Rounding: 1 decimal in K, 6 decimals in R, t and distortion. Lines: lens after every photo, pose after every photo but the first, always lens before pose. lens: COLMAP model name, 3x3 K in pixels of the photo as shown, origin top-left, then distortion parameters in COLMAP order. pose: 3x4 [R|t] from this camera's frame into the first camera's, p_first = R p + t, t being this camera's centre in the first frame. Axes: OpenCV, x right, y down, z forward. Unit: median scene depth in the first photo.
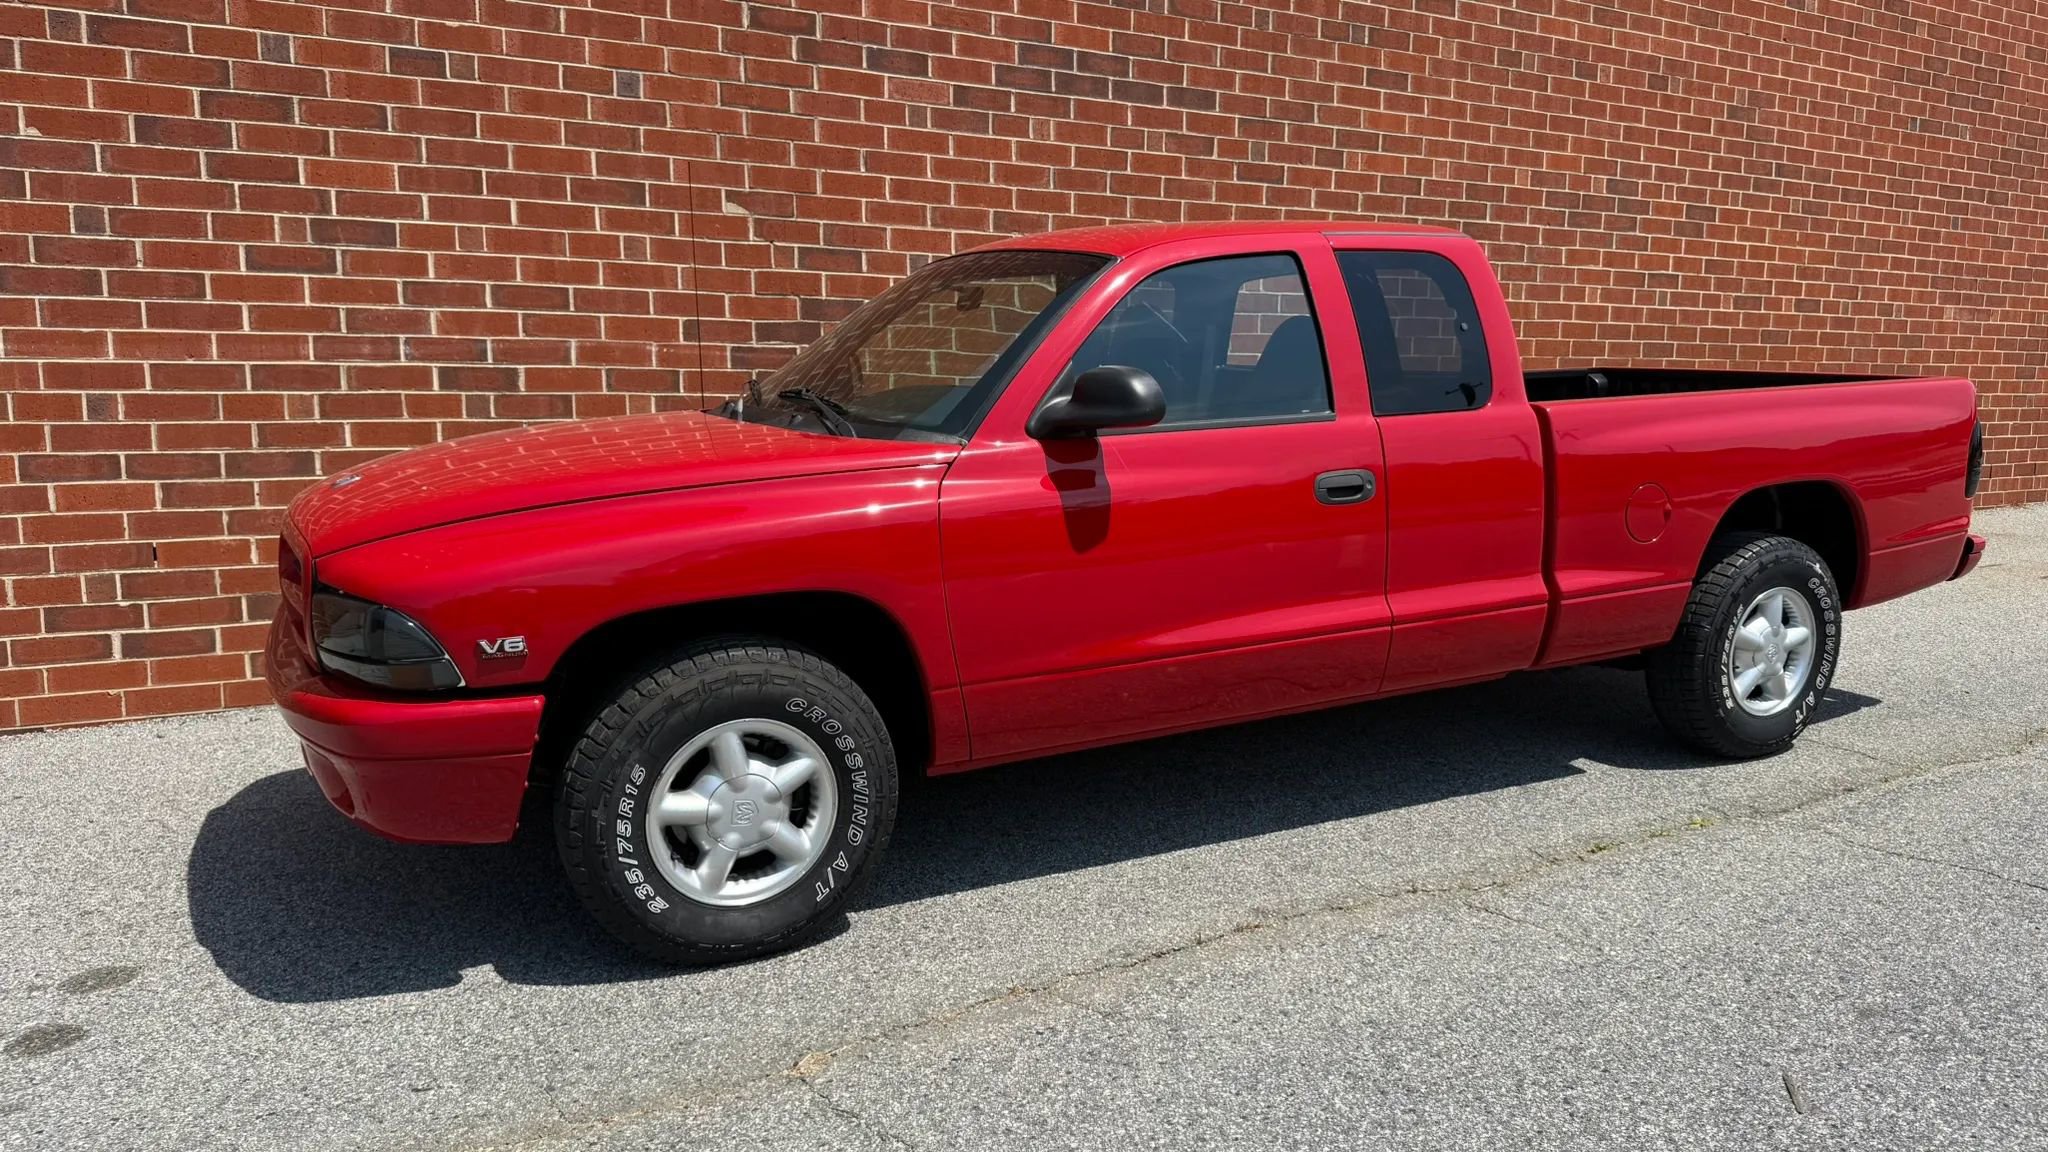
lens RADIAL K [[1431.0, 0, 1021.5], [0, 1431.0, 600.3], [0, 0, 1]] dist [0.041089, -0.067511]
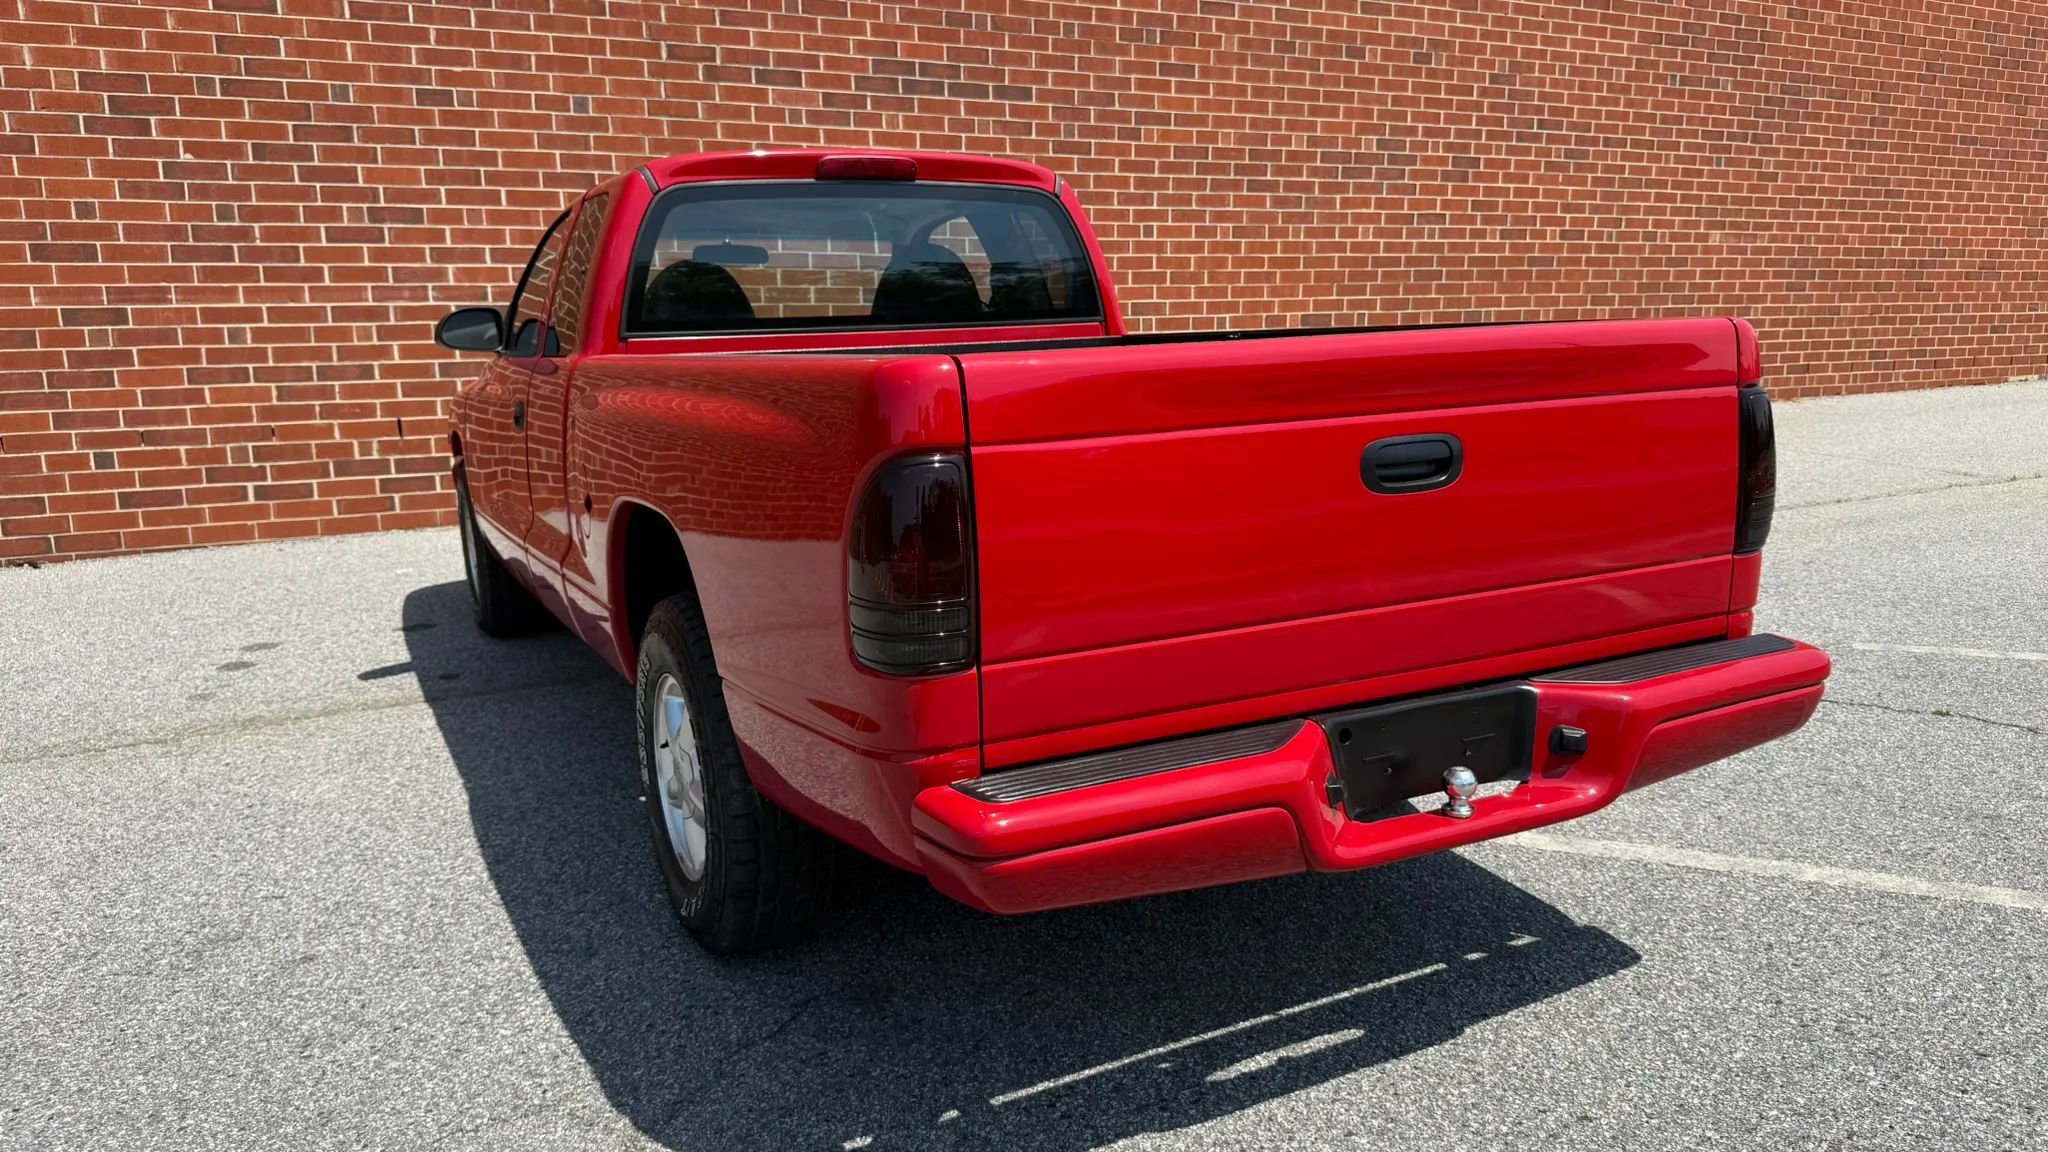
lens RADIAL K [[1431.0, 0, 1018.1], [0, 1431.0, 599.0], [0, 0, 1]] dist [0.041089, -0.067511]
pose [[0.998593, 0.000690, -0.053019, 0.234505], [0.002471, 0.998224, 0.059523, 0.048820], [0.052966, -0.059570, 0.996818, -0.430290]]
